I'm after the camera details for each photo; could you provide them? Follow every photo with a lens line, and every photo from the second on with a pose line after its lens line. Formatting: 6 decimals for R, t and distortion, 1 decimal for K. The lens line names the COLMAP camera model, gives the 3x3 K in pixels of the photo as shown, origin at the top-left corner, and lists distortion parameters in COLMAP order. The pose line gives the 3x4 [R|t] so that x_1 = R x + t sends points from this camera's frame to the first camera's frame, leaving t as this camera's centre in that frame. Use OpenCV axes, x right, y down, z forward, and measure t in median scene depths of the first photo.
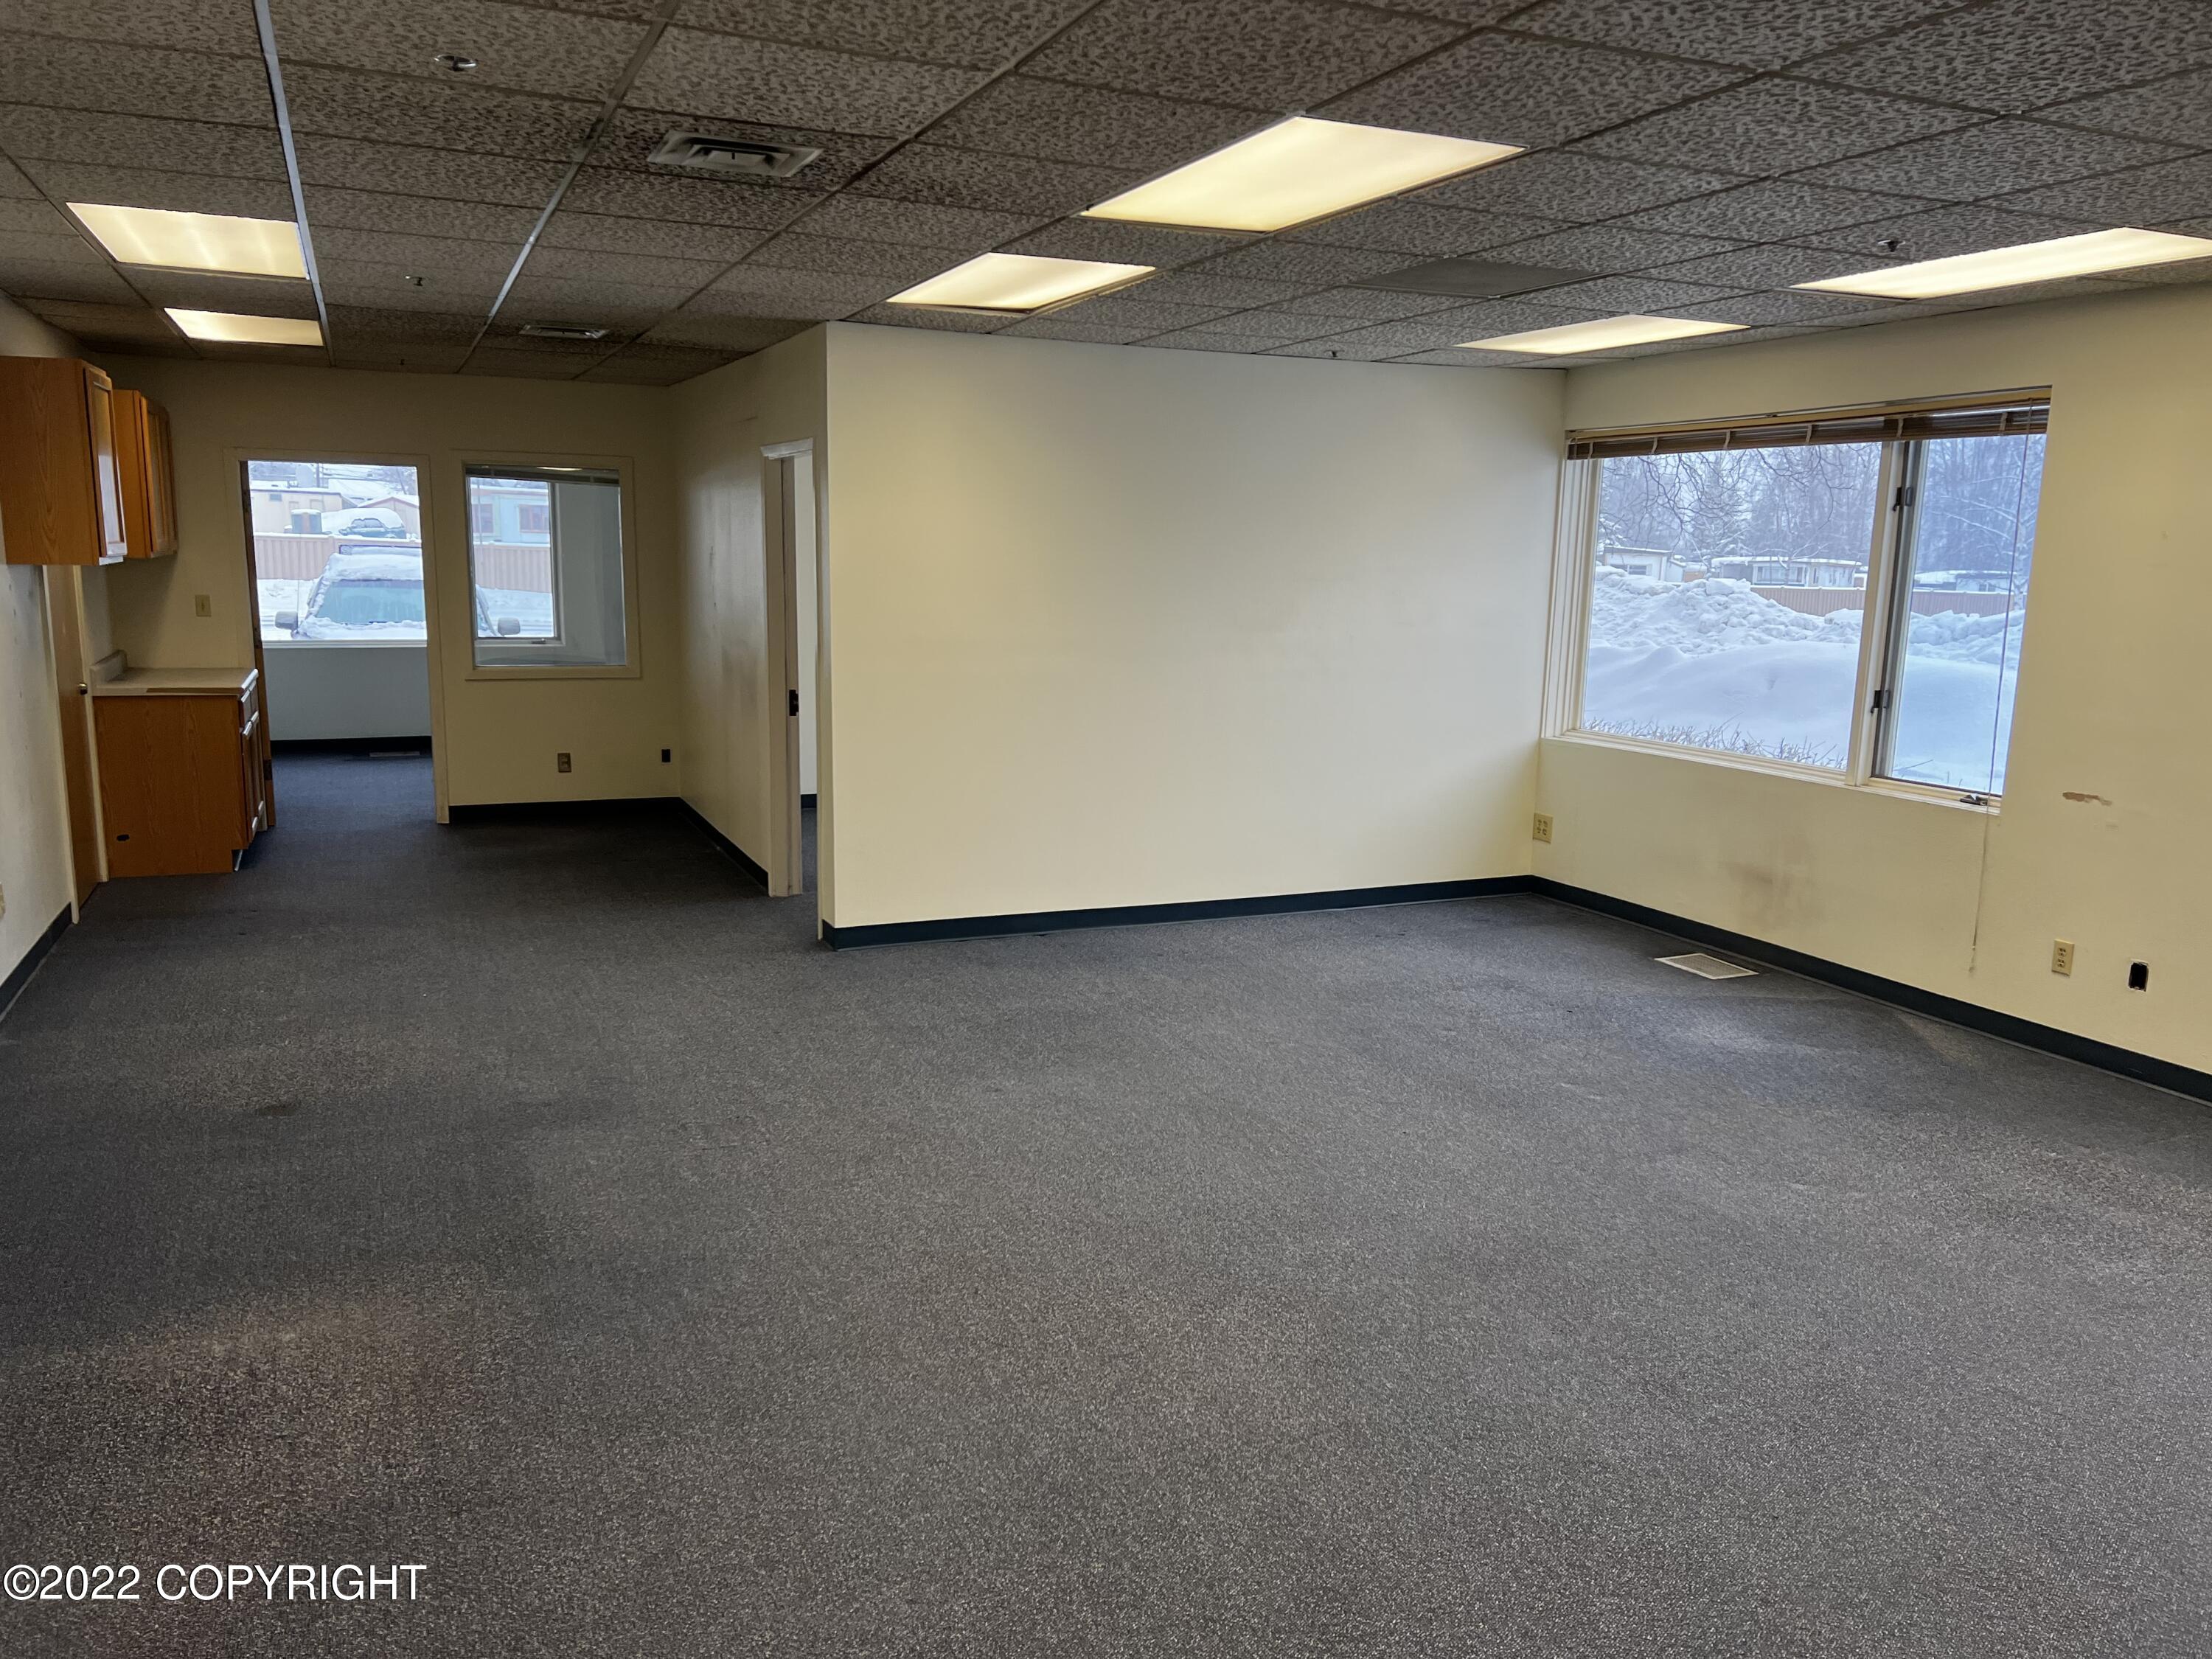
lens RADIAL K [[1668.6, 0, 1115.3], [0, 1668.6, 829.7], [0, 0, 1]] dist [-0.002047, -0.010355]
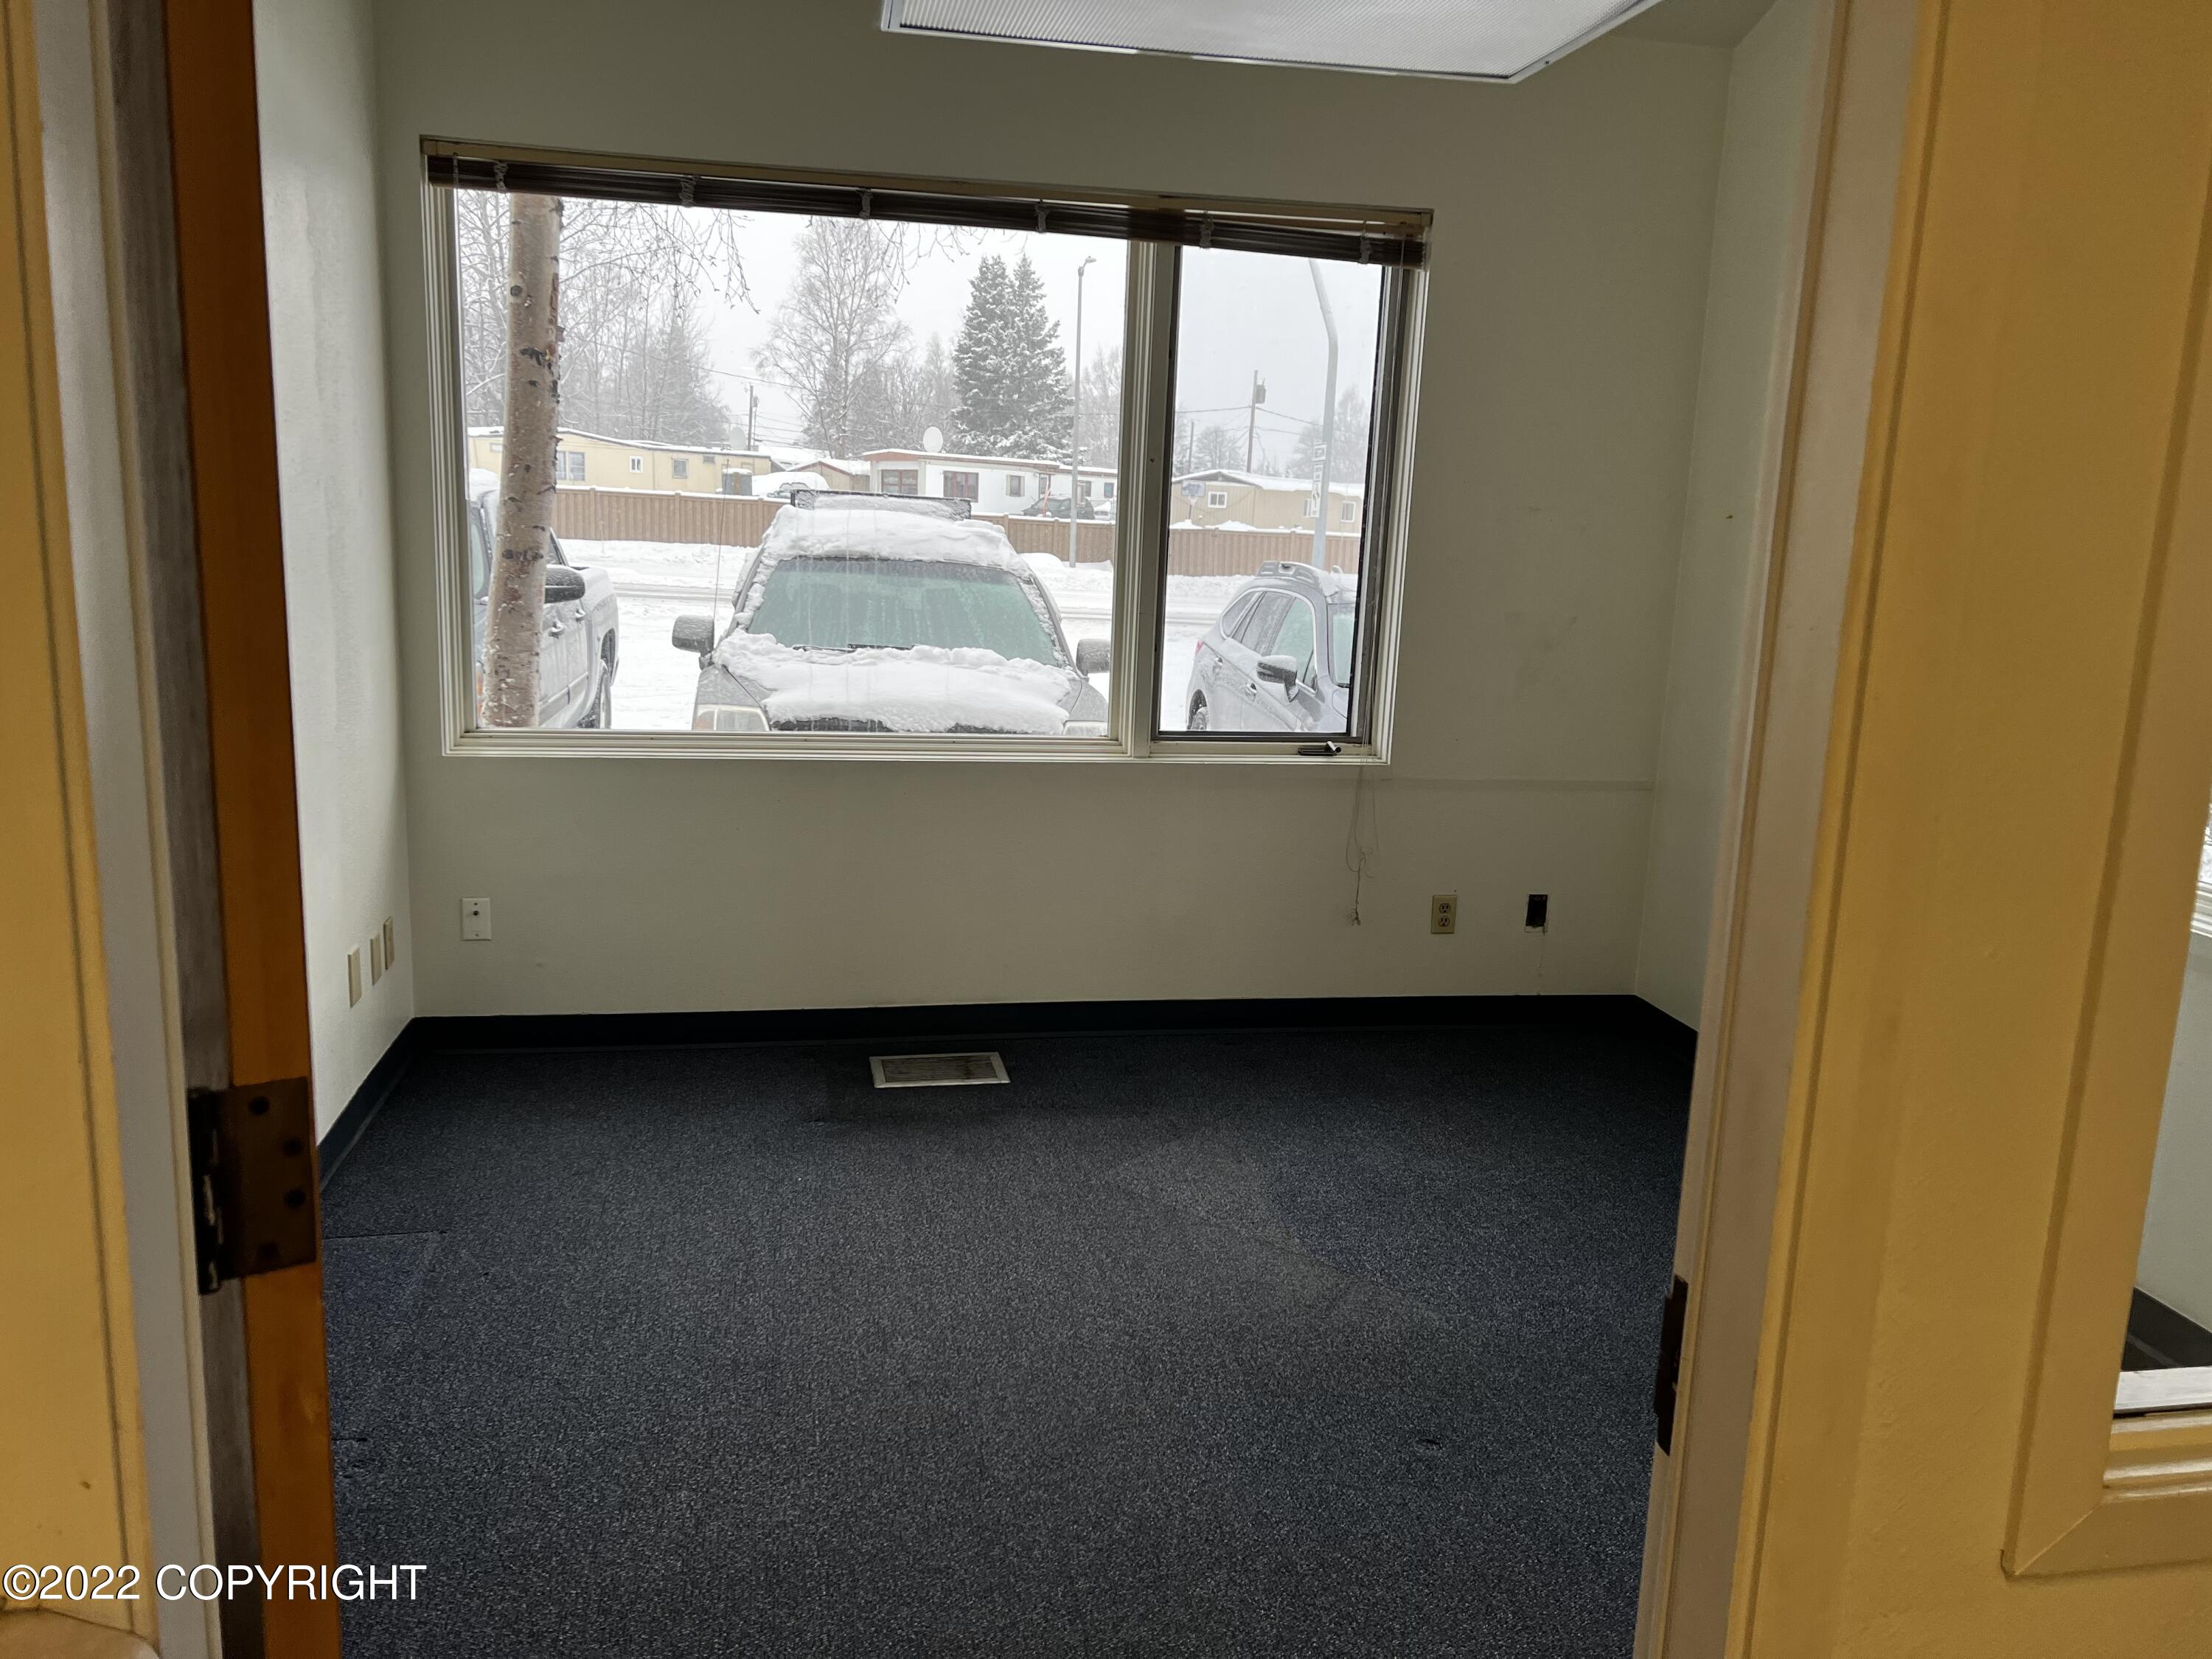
lens RADIAL K [[1668.6, 0, 1107.8], [0, 1668.6, 831.4], [0, 0, 1]] dist [-0.002047, -0.010355]
pose [[0.973741, 0.052456, -0.221533, -0.251527], [-0.049035, 0.998578, 0.020915, -0.080488], [0.222315, -0.009503, 0.974929, 0.517985]]
